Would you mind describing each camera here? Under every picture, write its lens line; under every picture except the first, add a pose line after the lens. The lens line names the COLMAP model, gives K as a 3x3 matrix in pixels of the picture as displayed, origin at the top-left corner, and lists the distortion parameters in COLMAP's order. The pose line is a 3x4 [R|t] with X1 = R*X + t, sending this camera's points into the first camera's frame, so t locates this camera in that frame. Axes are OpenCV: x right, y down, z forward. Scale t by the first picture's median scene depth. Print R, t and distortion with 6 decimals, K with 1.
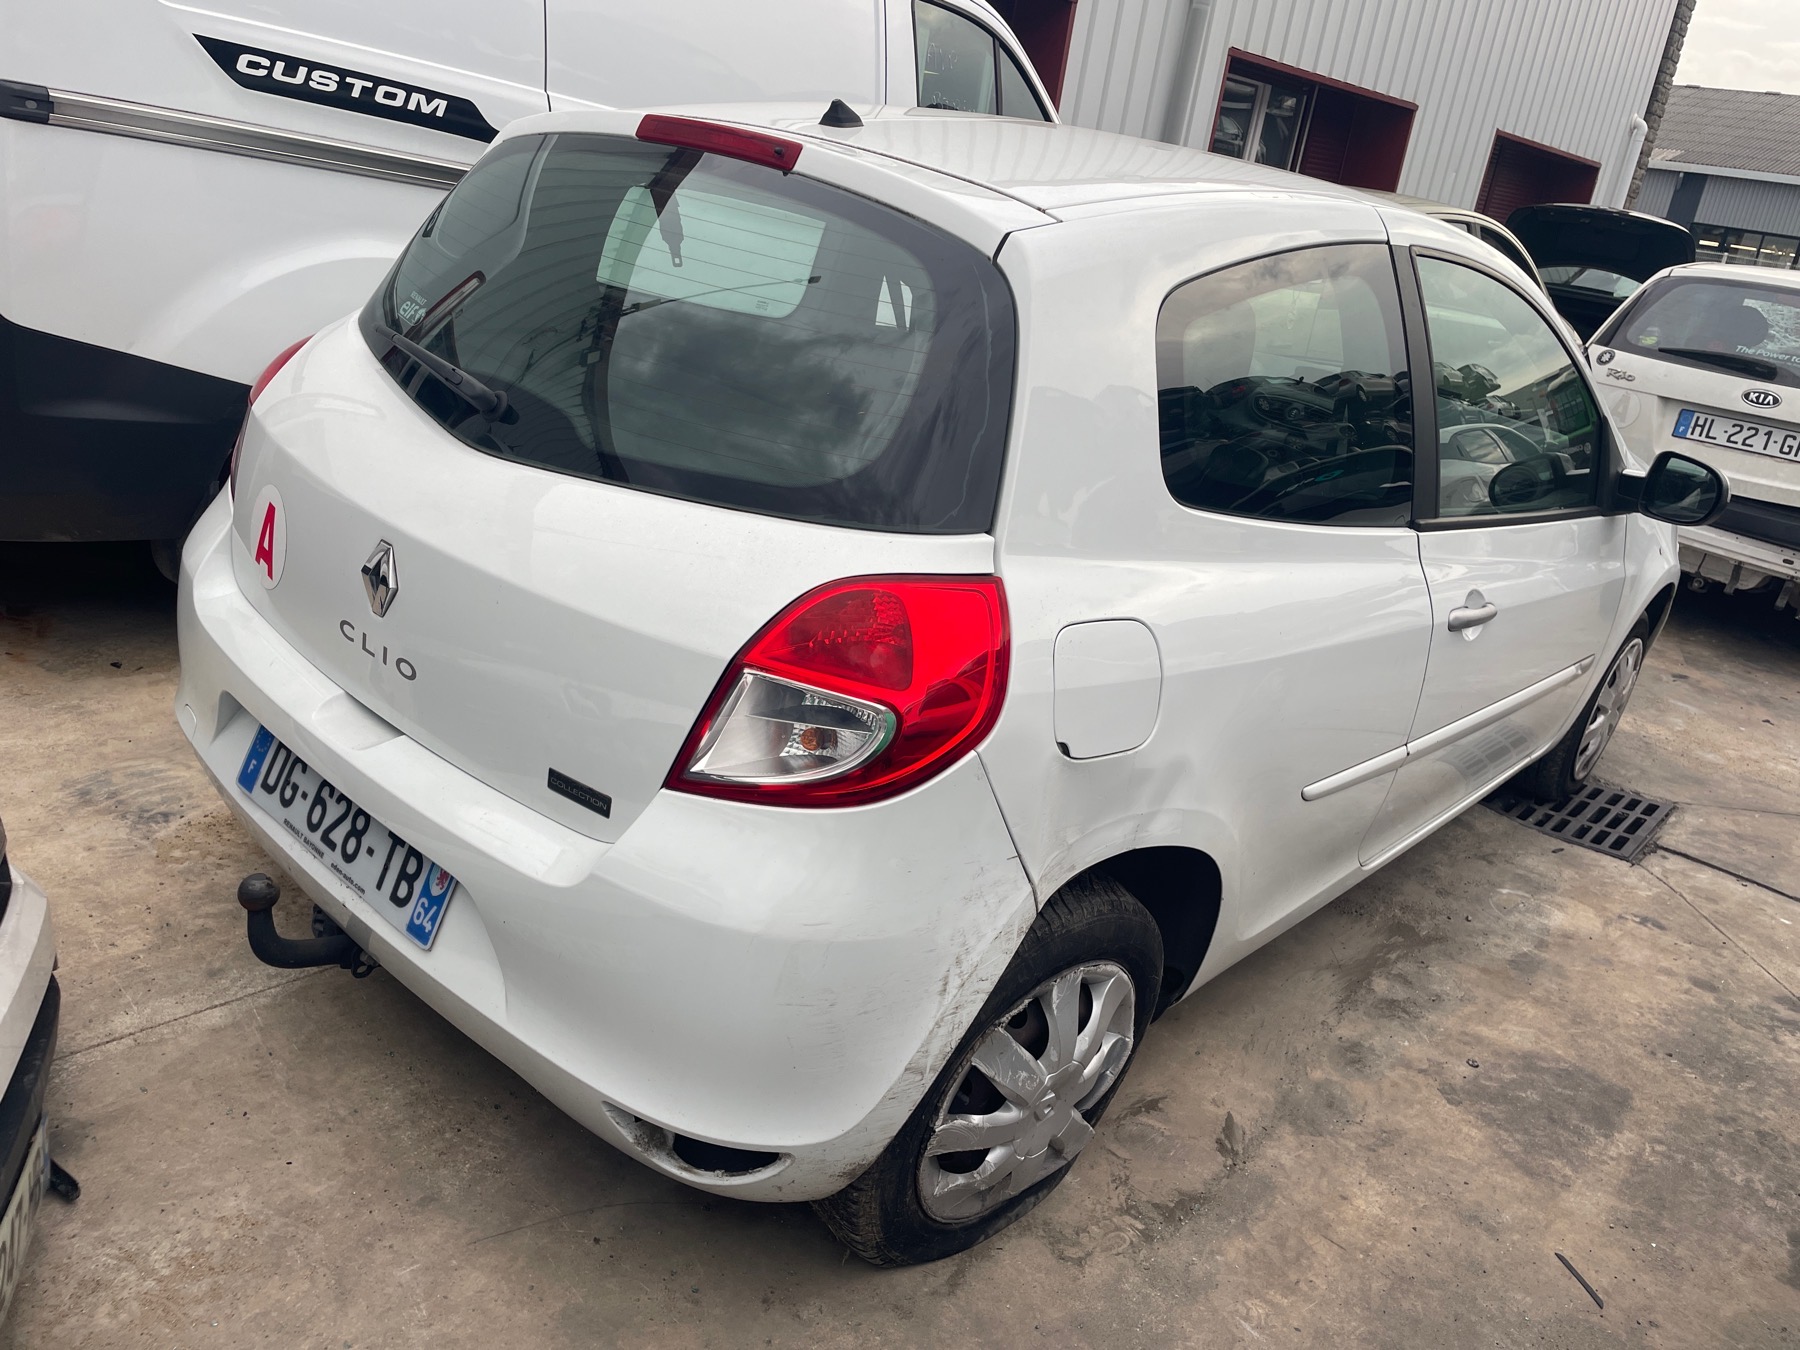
lens RADIAL K [[1364.8, 0, 903.7], [0, 1364.8, 678.4], [0, 0, 1]] dist [0.078234, -0.105993]
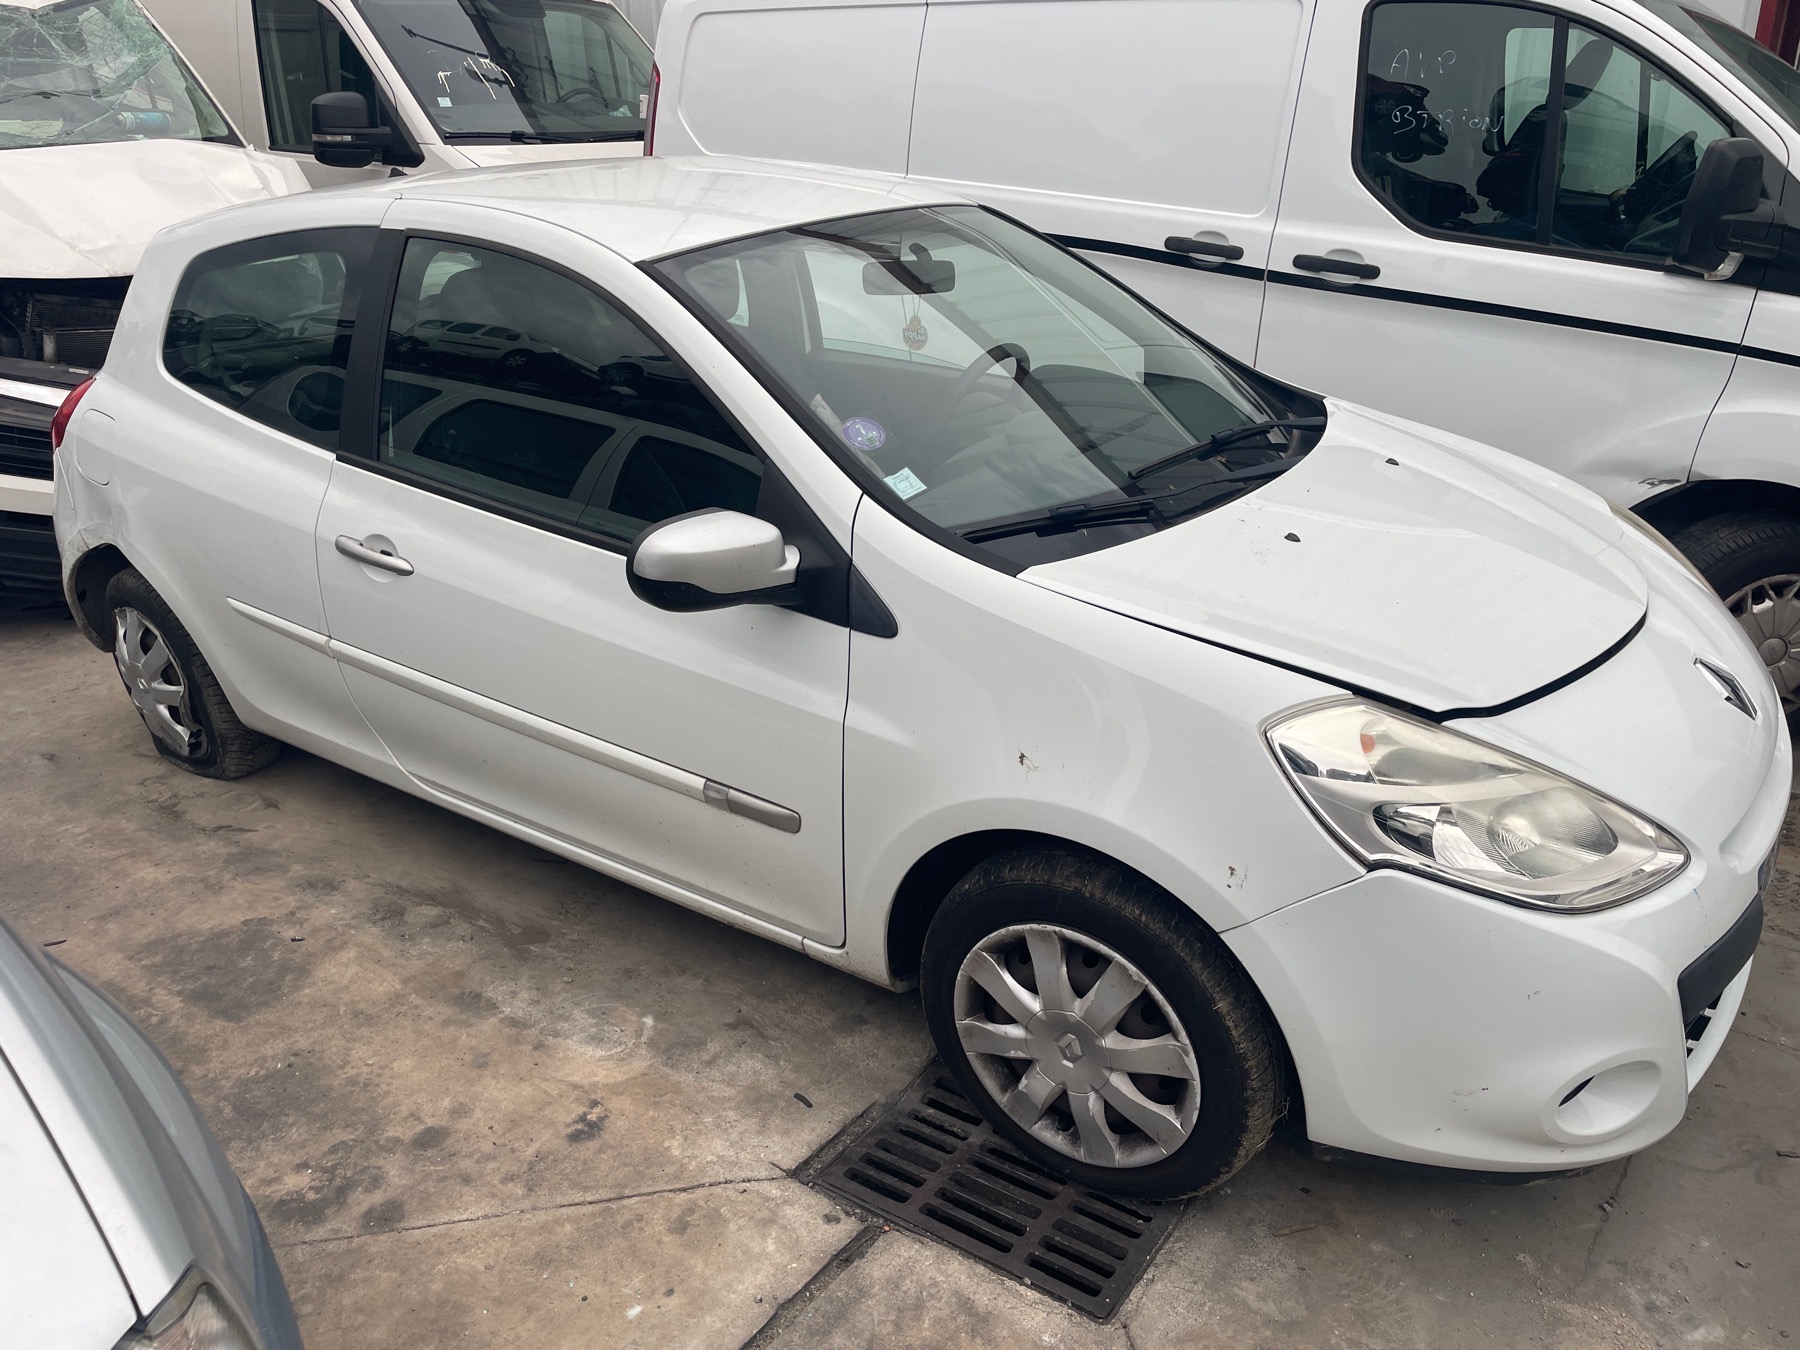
lens RADIAL K [[1364.8, 0, 902.8], [0, 1364.8, 675.0], [0, 0, 1]] dist [0.078234, -0.105993]
pose [[0.119044, 0.238781, -0.963749, 2.022443], [-0.335393, 0.923267, 0.187323, -0.400080], [0.934527, 0.300935, 0.189995, 1.587590]]
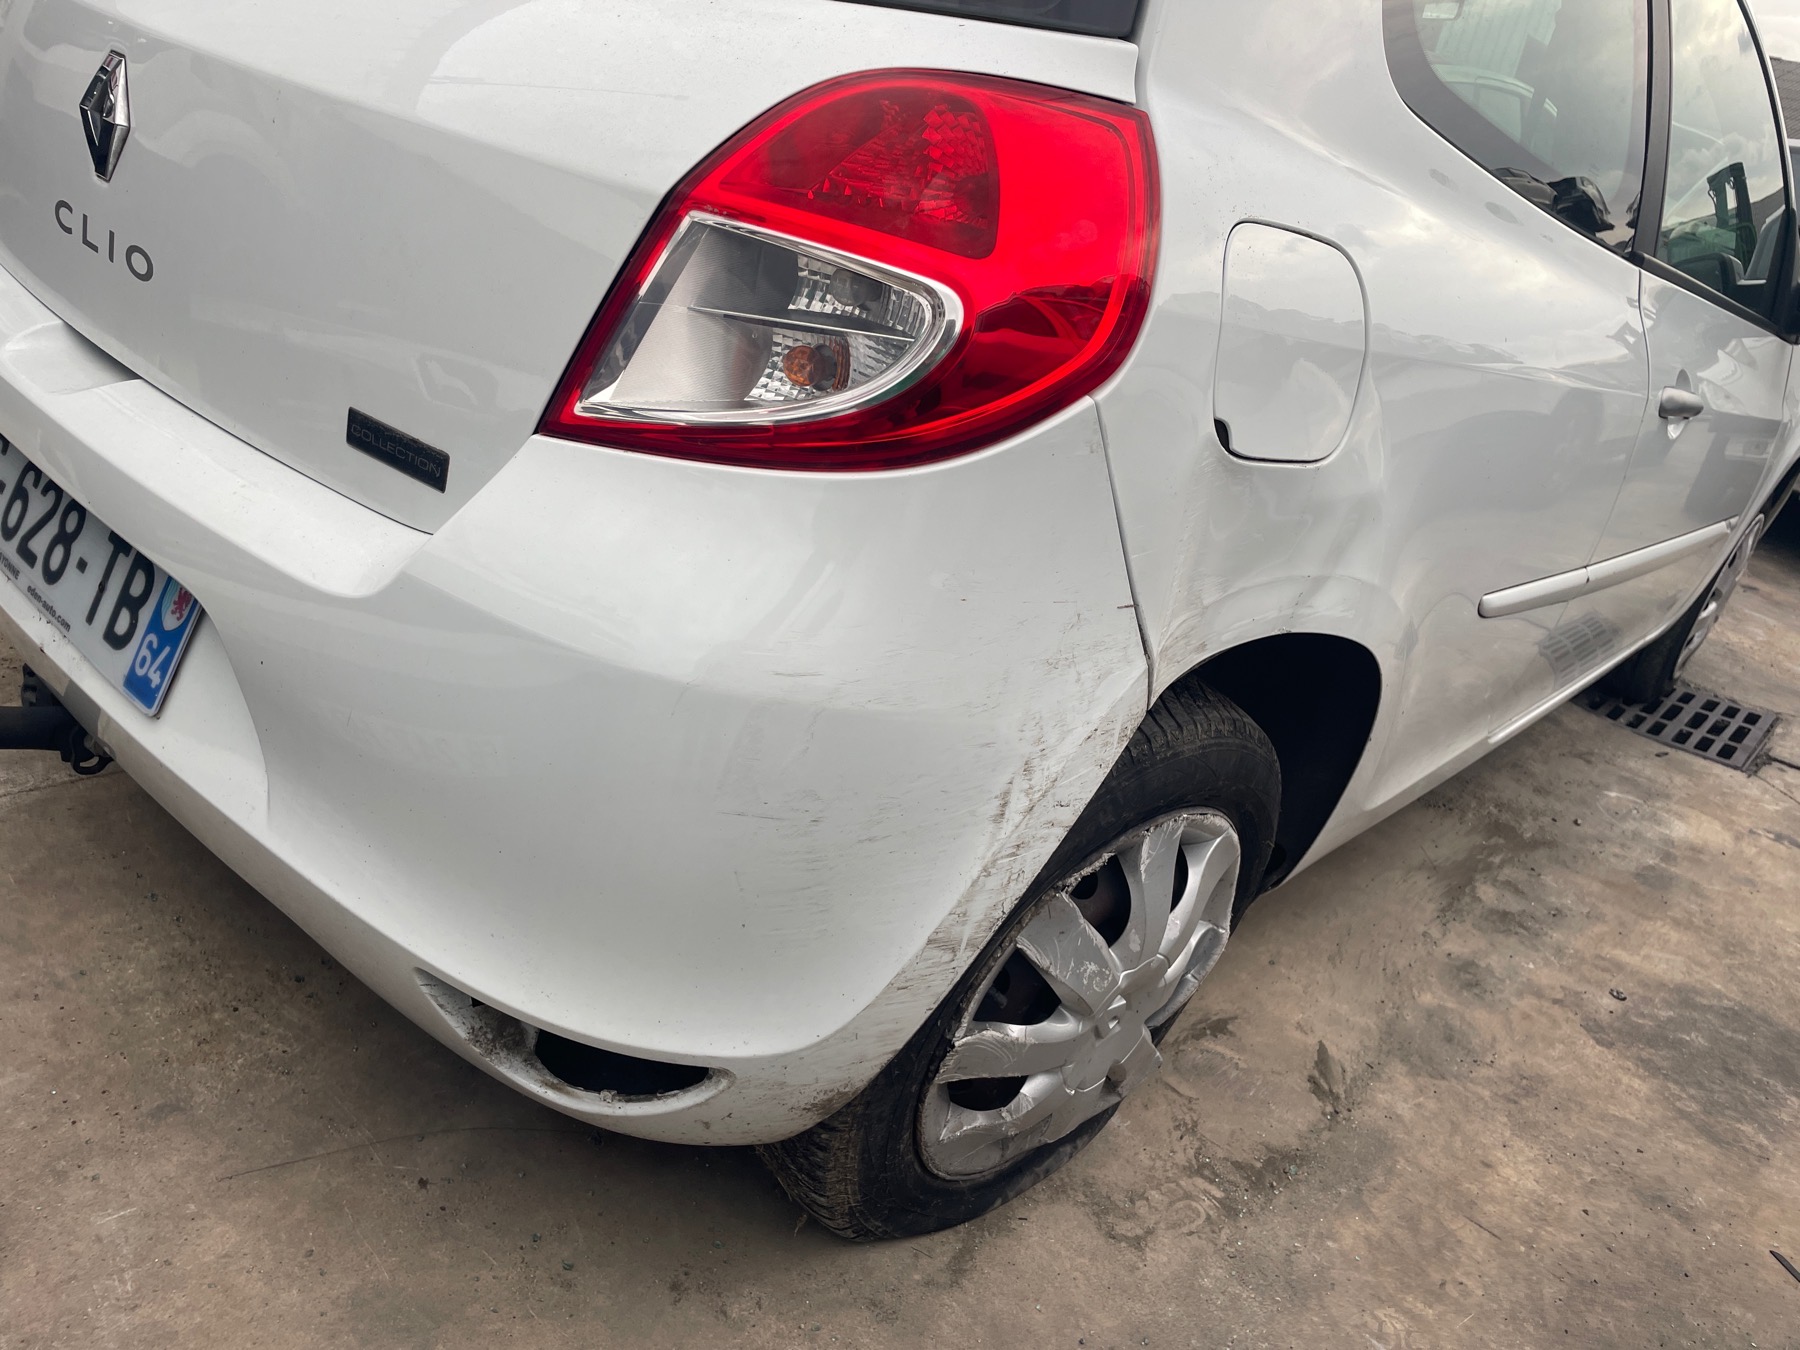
lens RADIAL K [[1364.8, 0, 903.6], [0, 1364.8, 677.1], [0, 0, 1]] dist [0.078234, -0.105993]
pose [[0.997569, 0.059953, 0.035521, -0.031032], [-0.061809, 0.996644, 0.053667, 0.114385], [-0.032184, -0.055732, 0.997927, 0.340005]]
